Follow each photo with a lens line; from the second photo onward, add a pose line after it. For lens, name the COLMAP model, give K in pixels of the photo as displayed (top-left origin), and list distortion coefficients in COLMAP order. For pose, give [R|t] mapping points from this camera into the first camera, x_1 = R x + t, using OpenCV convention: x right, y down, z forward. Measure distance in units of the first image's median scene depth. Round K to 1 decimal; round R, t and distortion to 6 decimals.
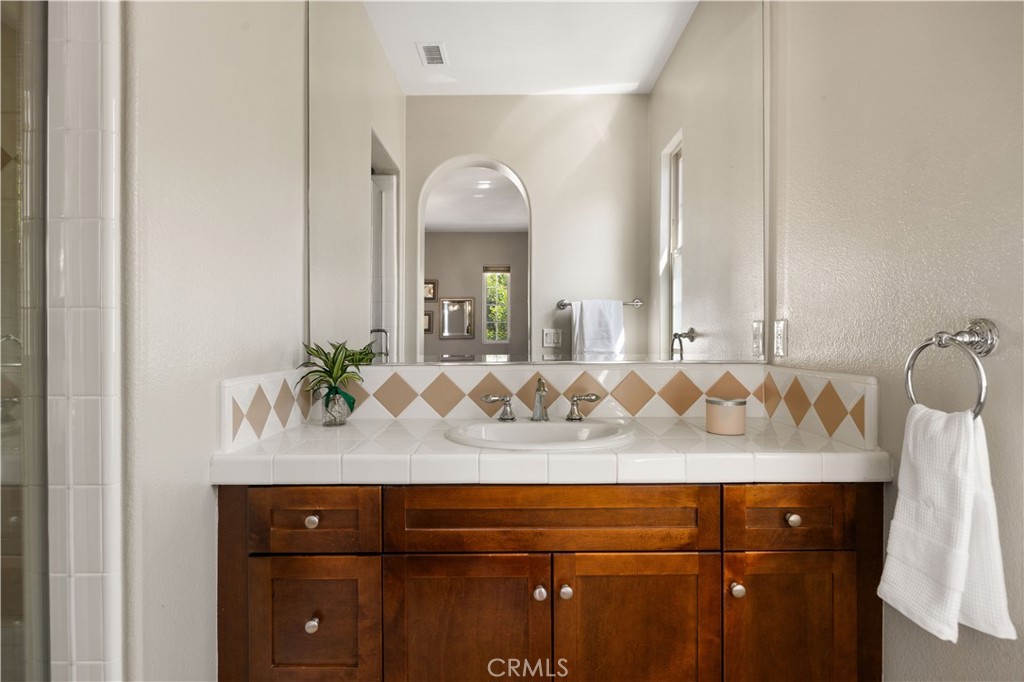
lens RADIAL K [[530.1, 0, 510.9], [0, 530.1, 337.7], [0, 0, 1]] dist [-0.008897, -0.001491]
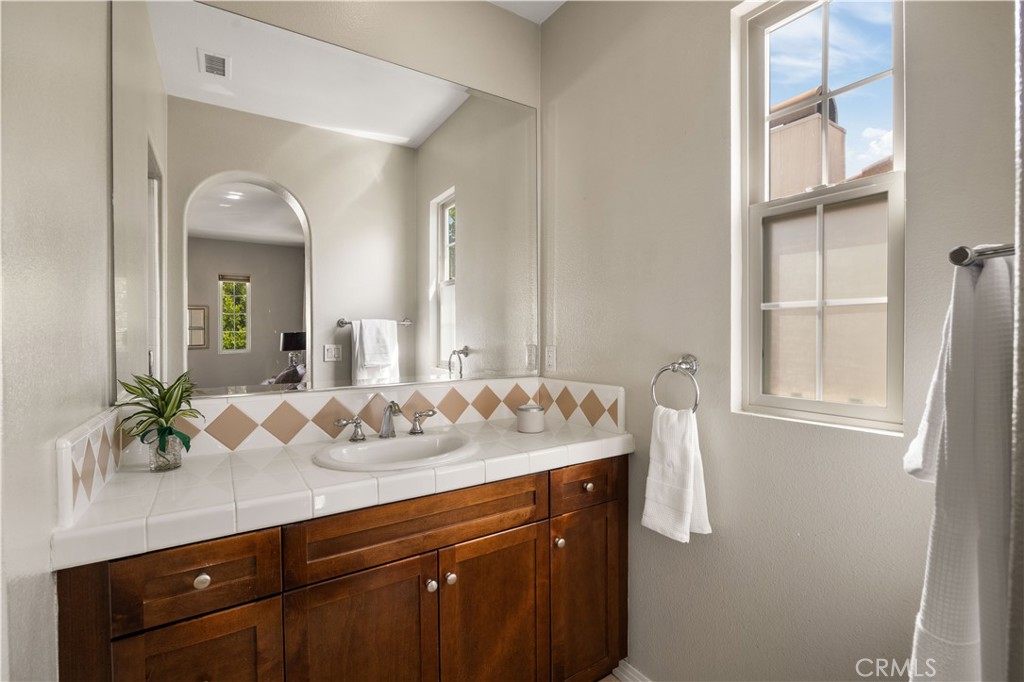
lens RADIAL K [[452.8, 0, 507.3], [0, 452.8, 344.0], [0, 0, 1]] dist [-0.015195, 0.001423]
pose [[0.843621, -0.011496, 0.536816, -0.332280], [0.006549, 0.999917, 0.011121, -0.072821], [-0.536899, -0.005867, 0.843626, 0.047200]]
